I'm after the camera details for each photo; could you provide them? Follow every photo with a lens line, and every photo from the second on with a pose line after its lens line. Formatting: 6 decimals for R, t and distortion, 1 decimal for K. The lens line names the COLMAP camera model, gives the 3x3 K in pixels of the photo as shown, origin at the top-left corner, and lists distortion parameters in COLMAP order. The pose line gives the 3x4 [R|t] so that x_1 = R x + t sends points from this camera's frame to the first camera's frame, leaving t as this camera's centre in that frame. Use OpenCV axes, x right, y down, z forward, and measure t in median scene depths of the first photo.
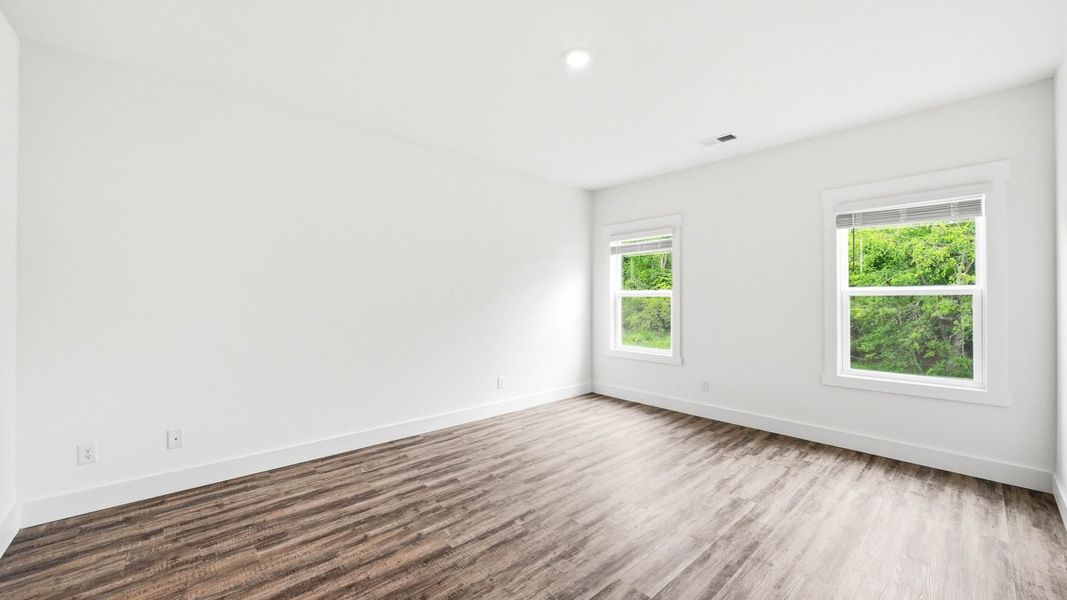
lens RADIAL K [[393.6, 0, 535.3], [0, 393.6, 298.1], [0, 0, 1]] dist [-0.009543, 0.000551]
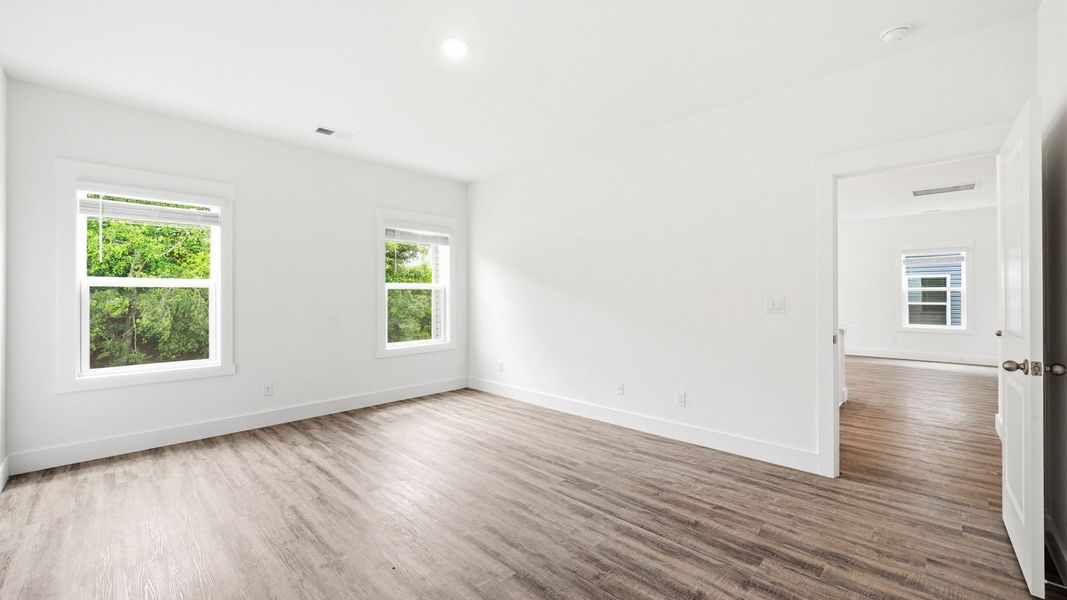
lens RADIAL K [[397.8, 0, 534.4], [0, 397.8, 296.9], [0, 0, 1]] dist [-0.003374, -0.000107]
pose [[-0.029514, -0.007682, 0.999535, -0.545732], [-0.003403, 0.999965, 0.007585, 0.006555], [-0.999559, -0.003178, -0.029539, 0.491834]]
